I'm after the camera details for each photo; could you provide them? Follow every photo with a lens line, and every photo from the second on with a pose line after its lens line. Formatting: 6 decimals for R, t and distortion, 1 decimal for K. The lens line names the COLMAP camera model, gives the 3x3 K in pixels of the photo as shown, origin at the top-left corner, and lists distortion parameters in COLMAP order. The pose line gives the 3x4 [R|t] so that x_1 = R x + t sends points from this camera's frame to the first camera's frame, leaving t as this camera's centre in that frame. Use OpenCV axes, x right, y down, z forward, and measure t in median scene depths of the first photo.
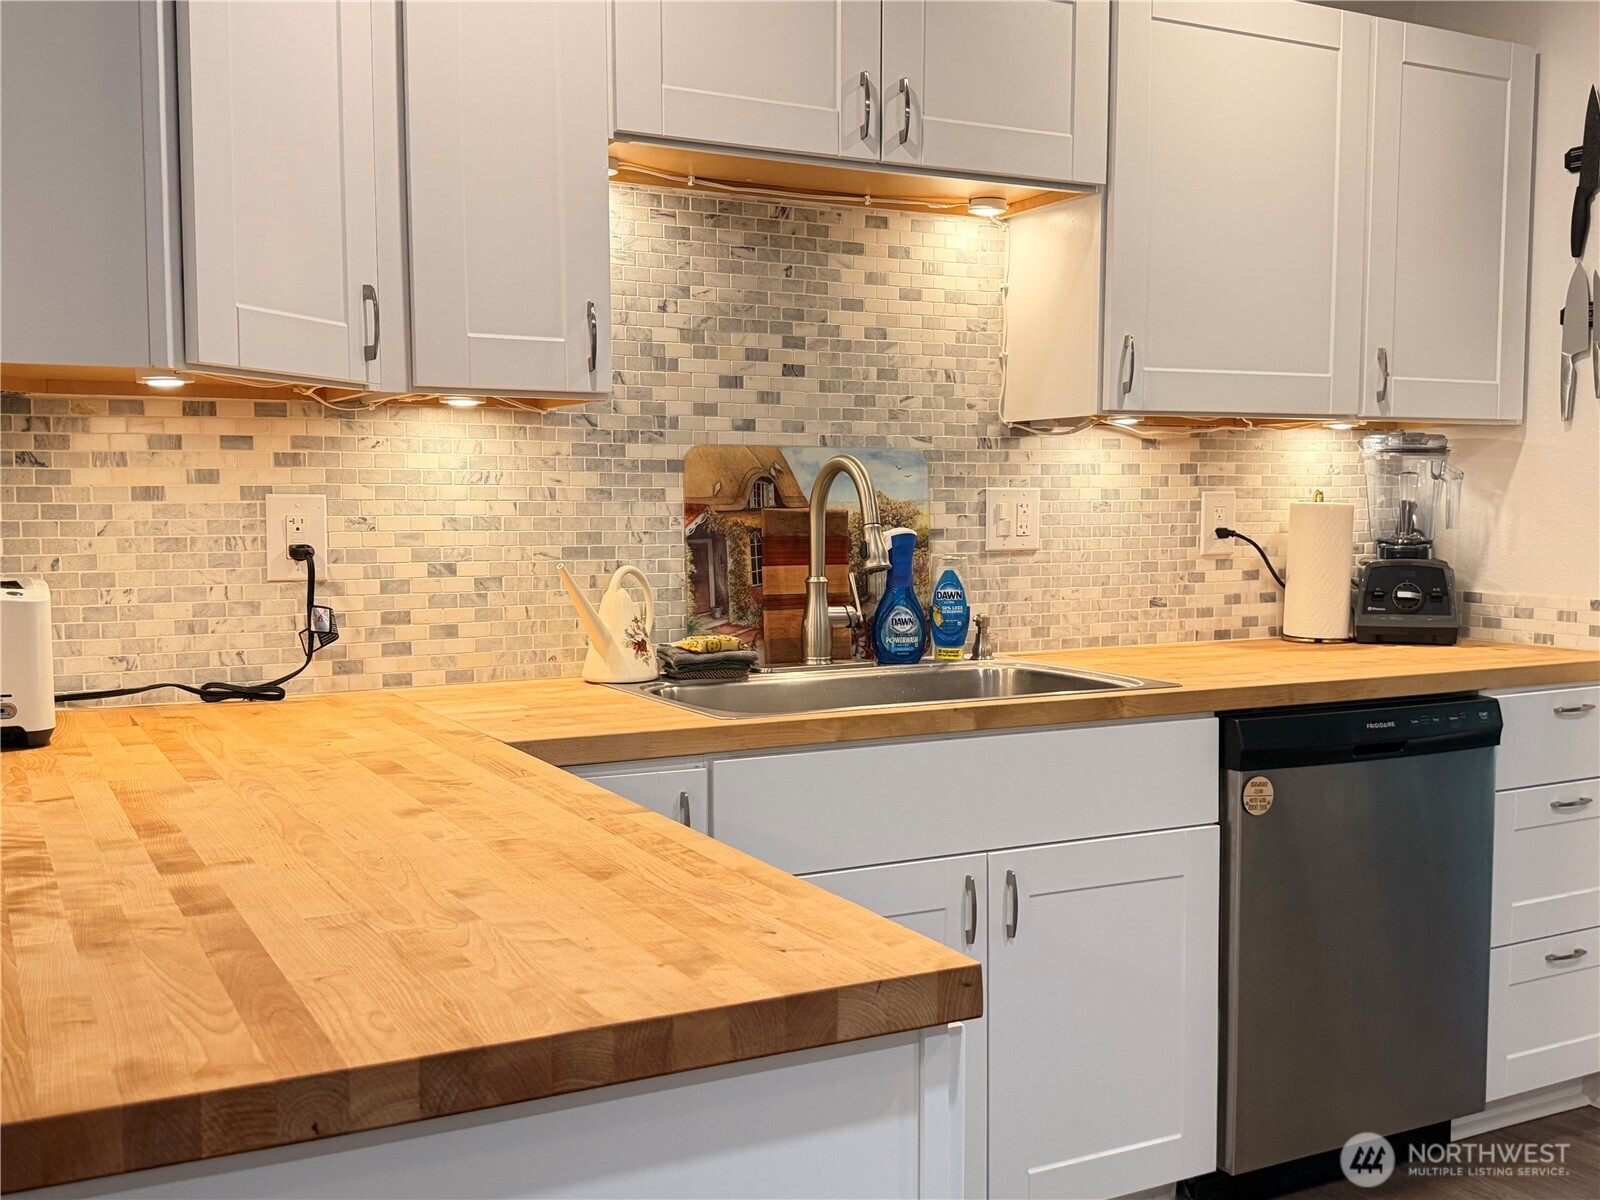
lens RADIAL K [[1586.3, 0, 800.0], [0, 1586.3, 600.0], [0, 0, 1]] dist [0.195502, -0.446299]
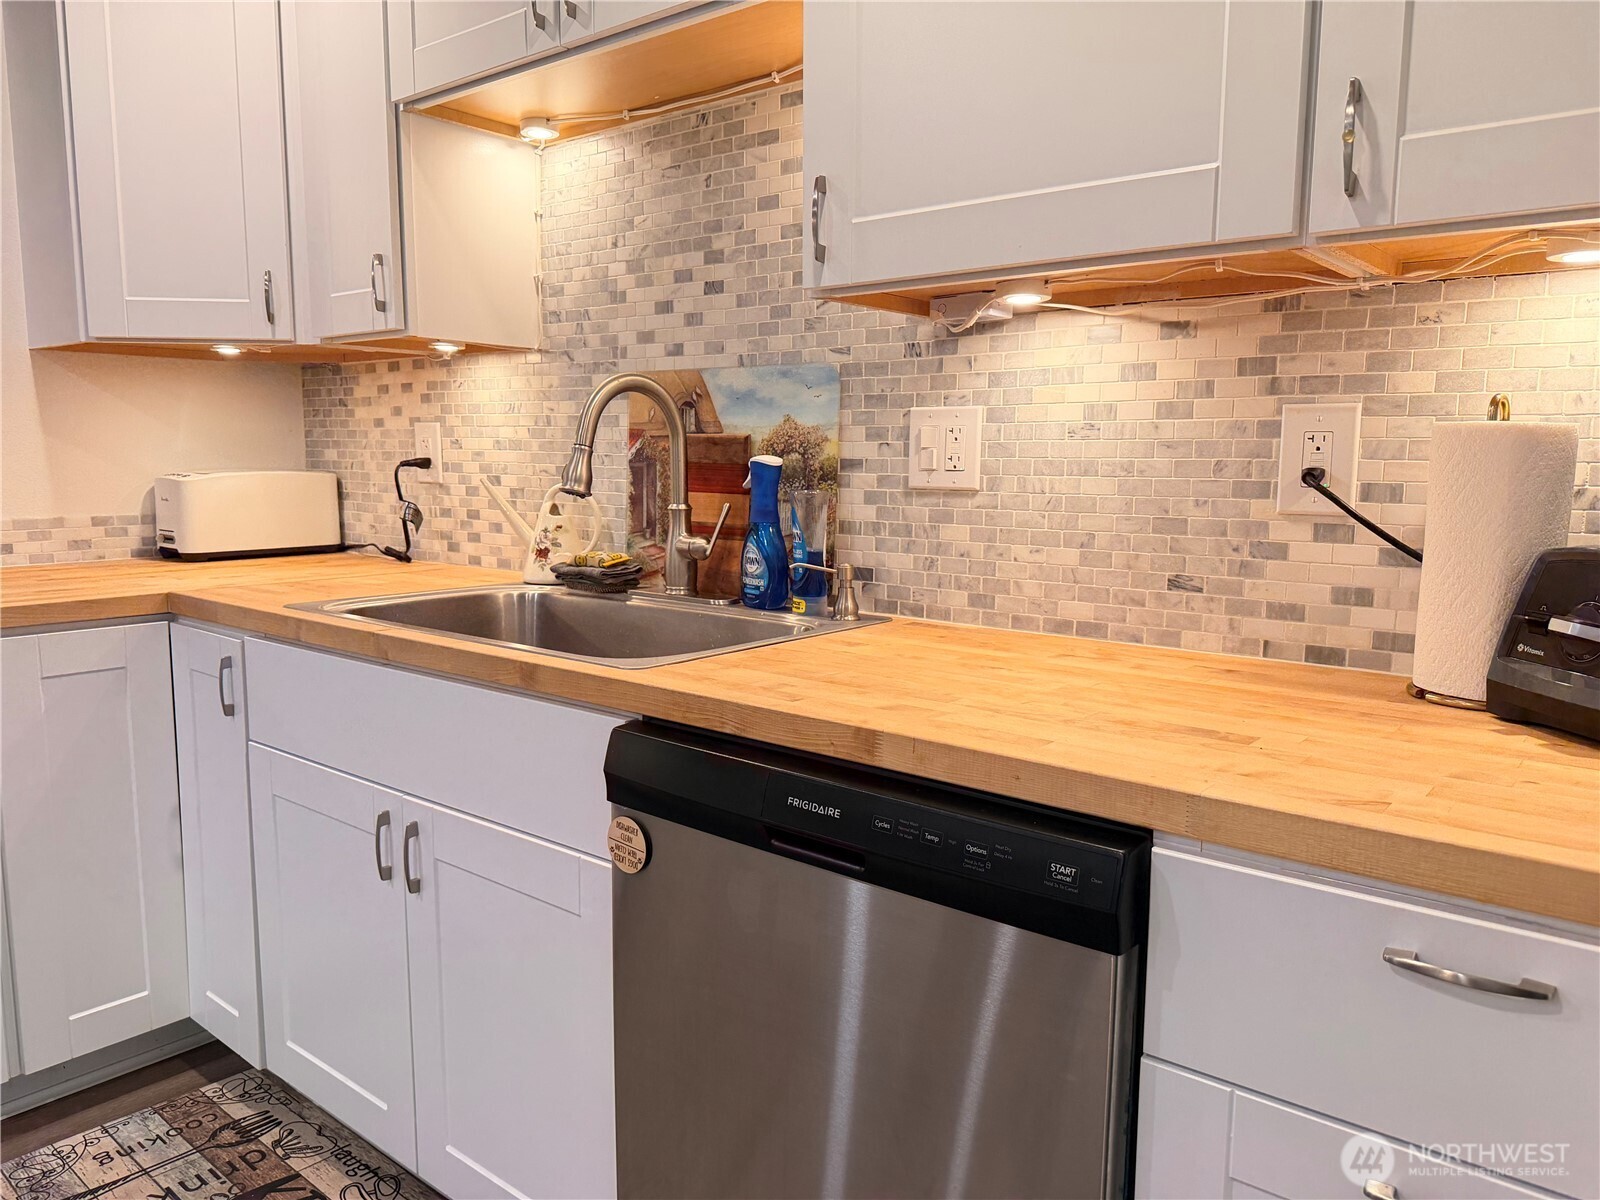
lens RADIAL K [[1132.5, 0, 800.0], [0, 1132.5, 600.0], [0, 0, 1]] dist [0.147276, -0.254761]
pose [[0.384446, 0.124301, -0.914740, 0.666763], [-0.067539, 0.992025, 0.106418, -0.034476], [0.920673, 0.020869, 0.389776, 0.782275]]
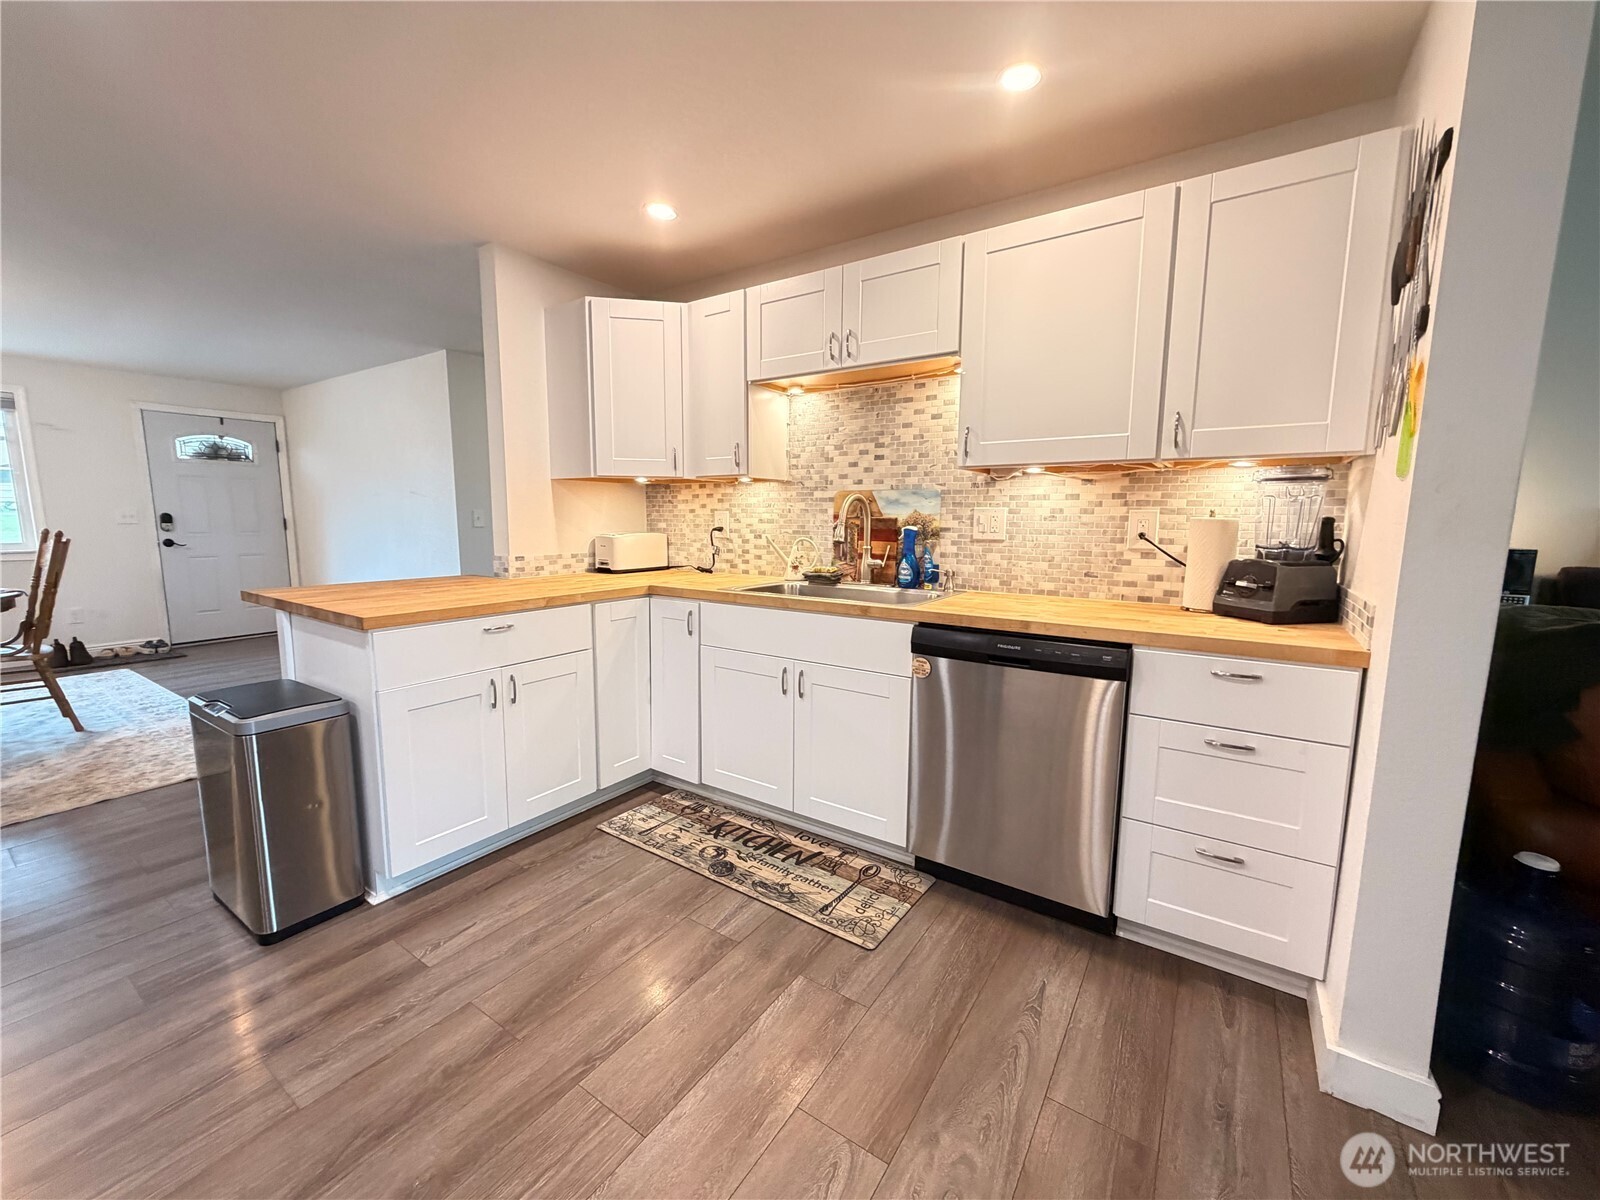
lens RADIAL K [[642.1, 0, 793.2], [0, 642.1, 597.7], [0, 0, 1]] dist [0.000219, -0.000017]
pose [[0.460275, 0.115297, -0.880258, 0.787106], [-0.064627, 0.993252, 0.096304, -0.022609], [0.885421, 0.012562, 0.464620, 0.453956]]
